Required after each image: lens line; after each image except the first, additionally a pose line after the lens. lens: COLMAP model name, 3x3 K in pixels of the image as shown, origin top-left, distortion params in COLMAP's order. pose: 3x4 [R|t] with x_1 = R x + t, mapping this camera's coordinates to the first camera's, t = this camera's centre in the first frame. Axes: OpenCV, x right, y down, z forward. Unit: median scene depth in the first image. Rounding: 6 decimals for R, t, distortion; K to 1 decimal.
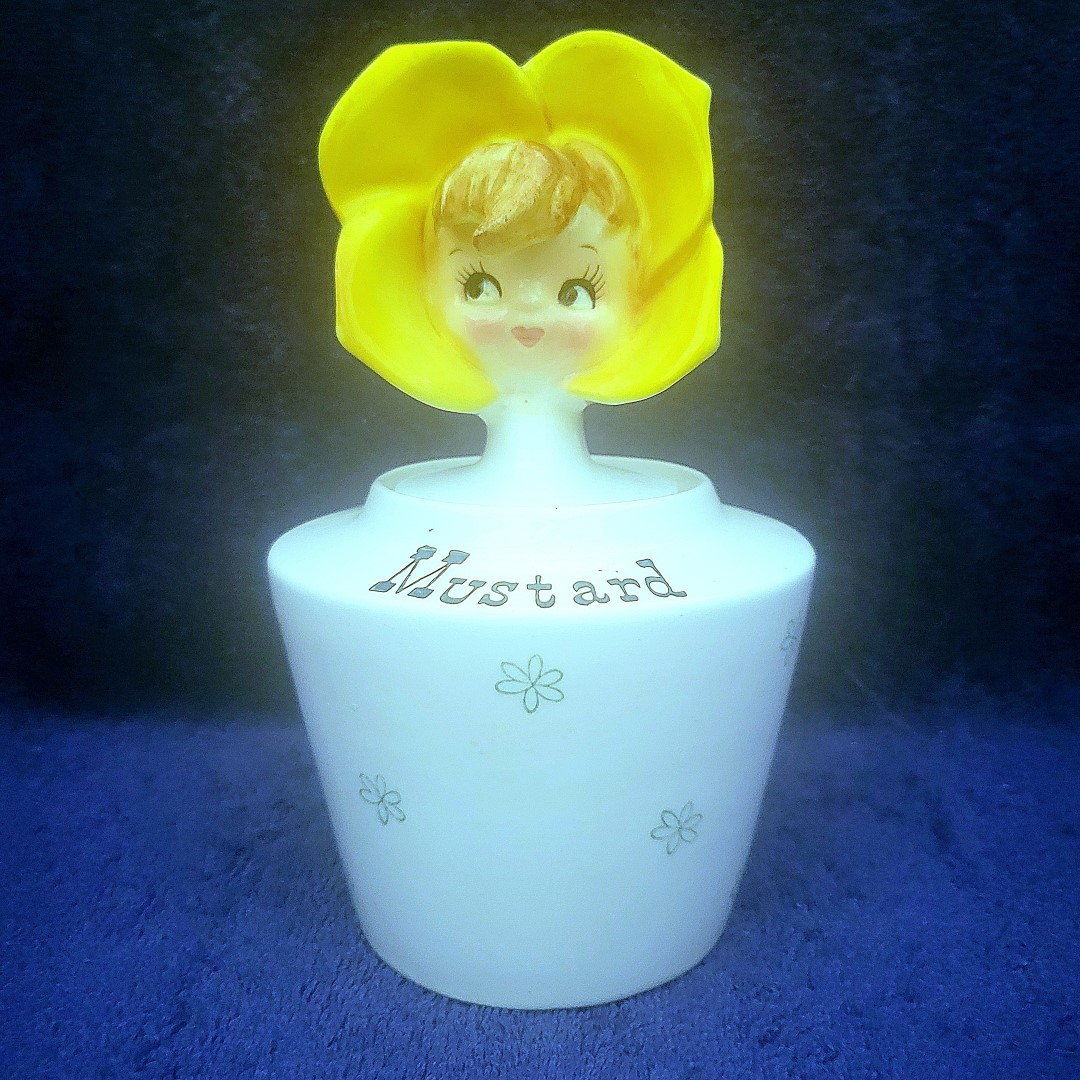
lens RADIAL K [[1186.4, 0, 539.2], [0, 1186.4, 548.7], [0, 0, 1]] dist [0.003365, 0.000000]
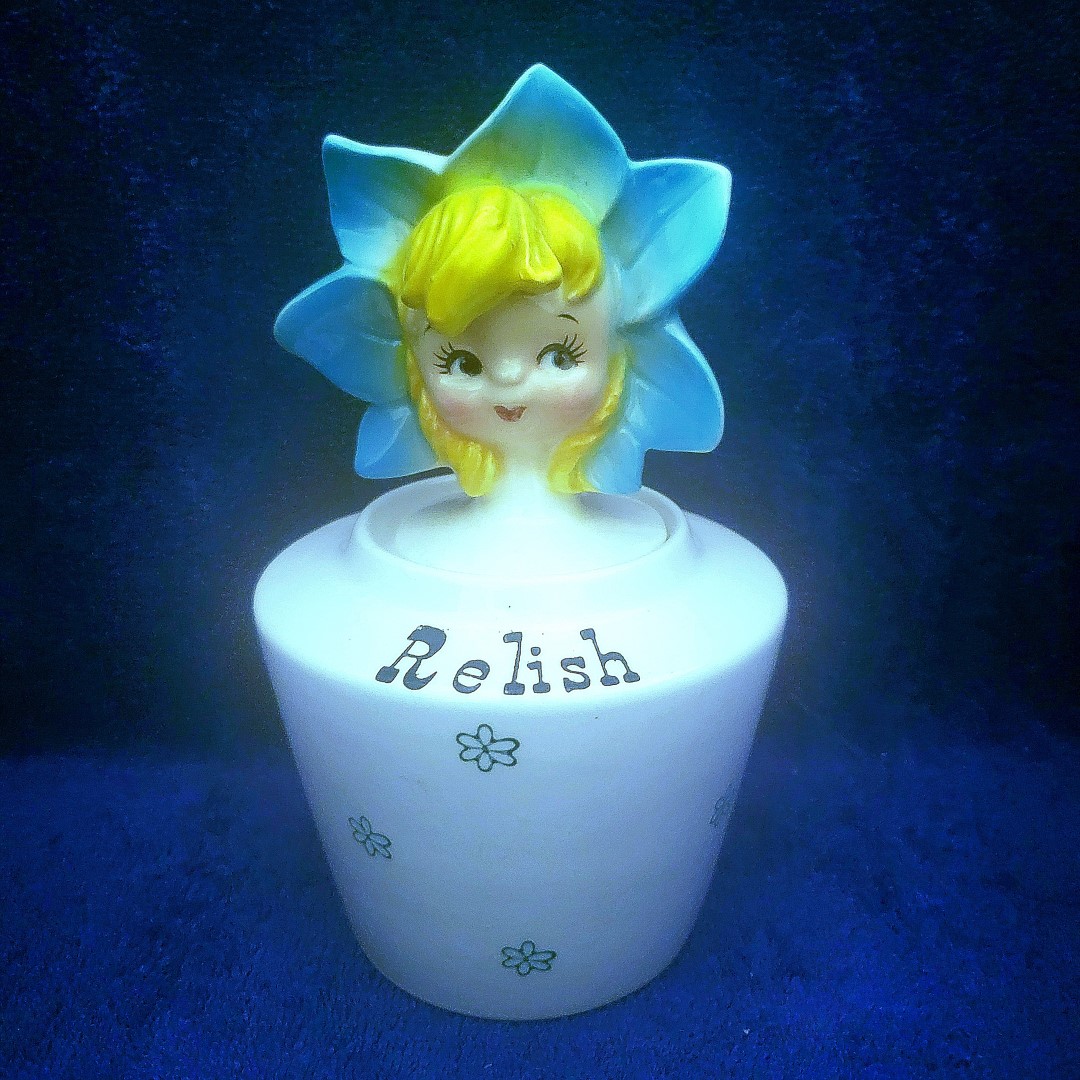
lens RADIAL K [[1186.4, 0, 541.0], [0, 1186.4, 540.1], [0, 0, 1]] dist [0.003365, 0.000000]
pose [[0.998379, -0.014710, 0.054986, 0.007514], [0.007619, 0.991873, 0.127004, -0.196377], [-0.056407, -0.126379, 0.990377, 0.094346]]
